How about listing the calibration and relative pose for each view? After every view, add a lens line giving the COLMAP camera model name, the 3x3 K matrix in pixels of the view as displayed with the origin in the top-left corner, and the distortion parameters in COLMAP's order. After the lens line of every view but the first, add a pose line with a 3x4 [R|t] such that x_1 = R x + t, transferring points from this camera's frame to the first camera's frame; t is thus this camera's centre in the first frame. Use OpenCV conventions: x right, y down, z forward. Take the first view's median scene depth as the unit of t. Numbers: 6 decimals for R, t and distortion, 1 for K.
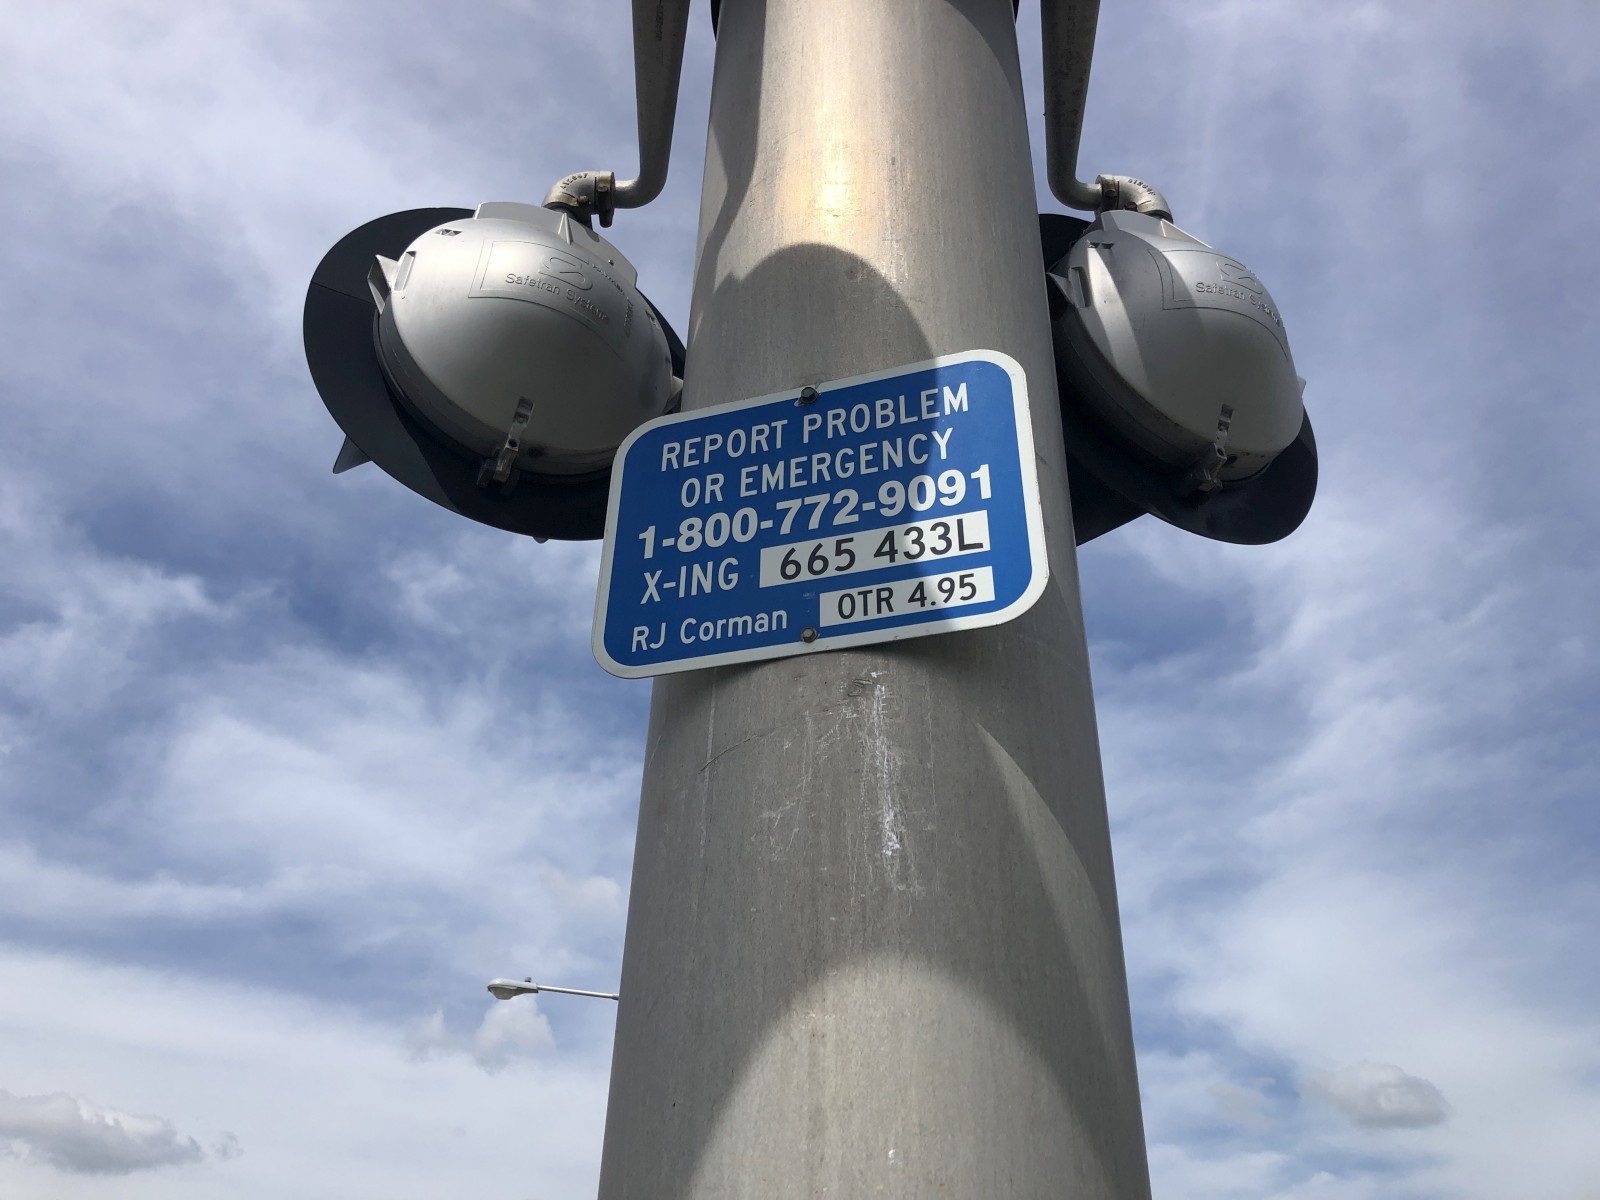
lens RADIAL K [[1422.5, 0, 805.3], [0, 1422.5, 605.7], [0, 0, 1]] dist [0.208578, -0.616836]
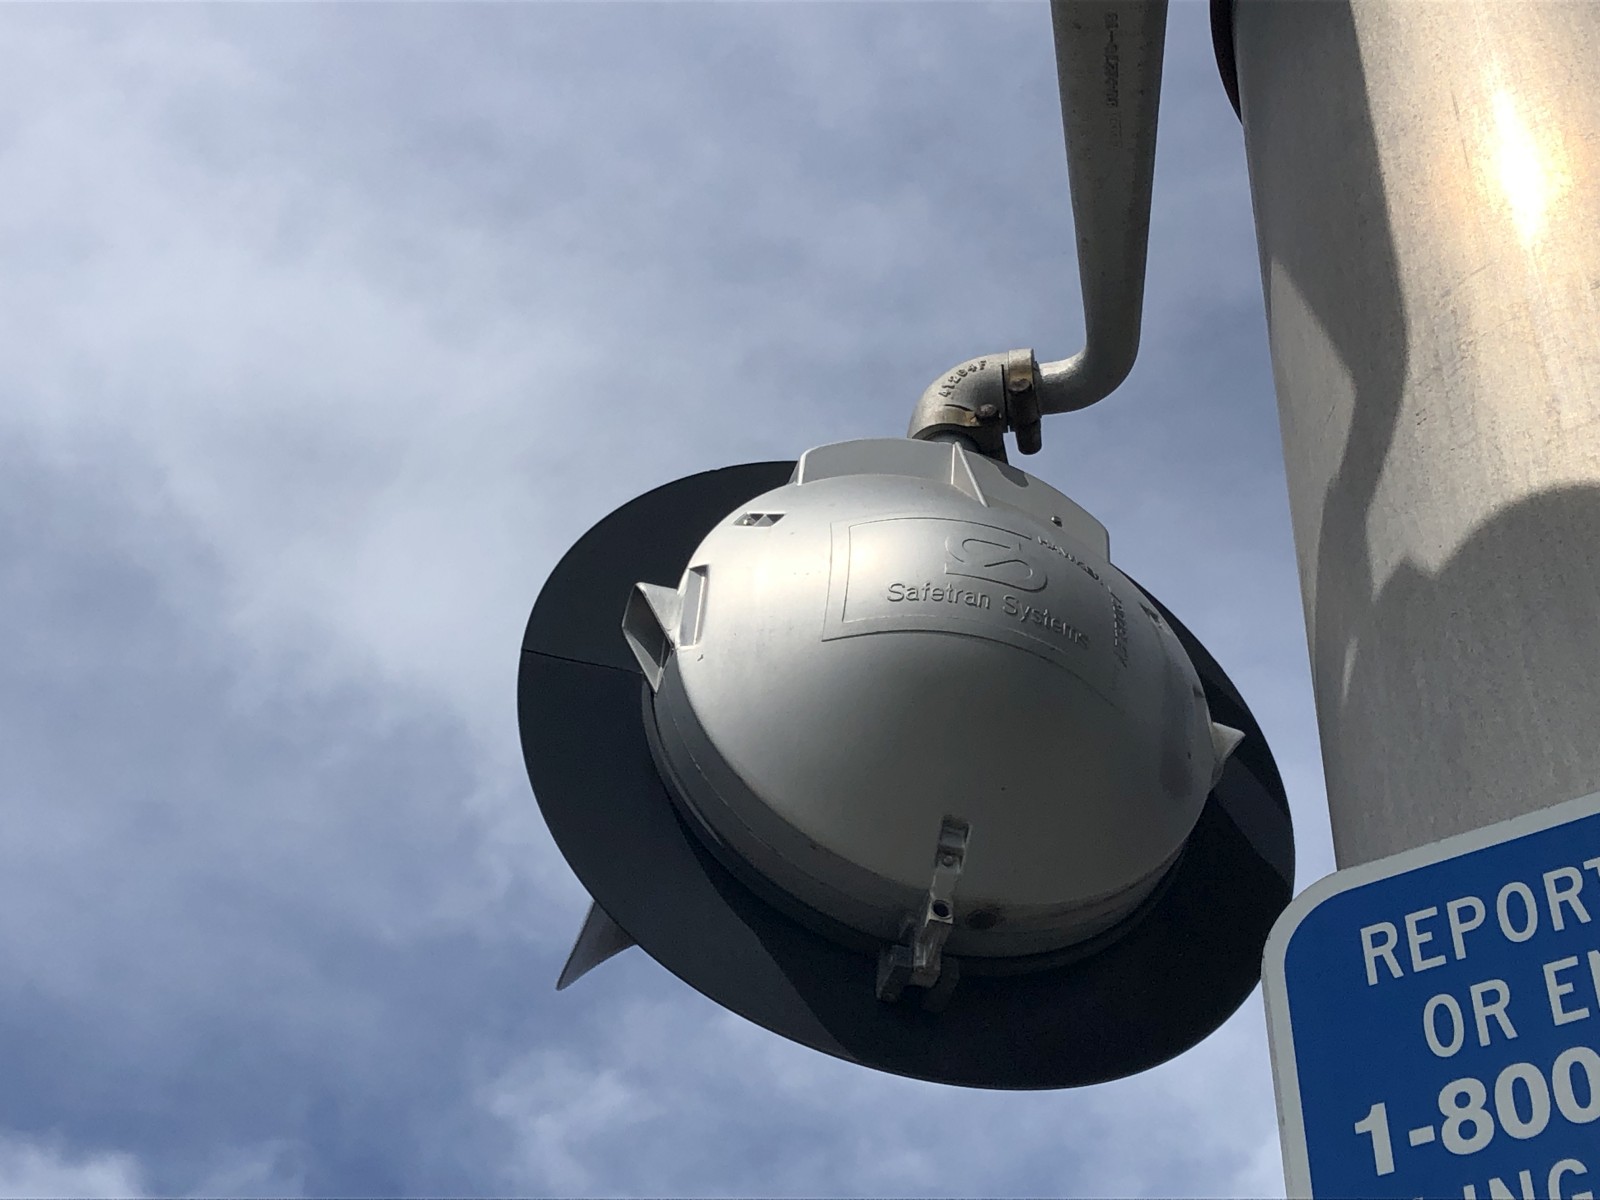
lens RADIAL K [[2954.4, 0, 800.3], [0, 2954.4, 578.7], [0, 0, 1]] dist [0.292449, -1.204622]
pose [[0.977201, -0.142647, -0.157259, -0.115645], [0.113231, 0.976695, -0.182334, -0.068091], [0.179604, 0.160370, 0.970579, -0.074253]]
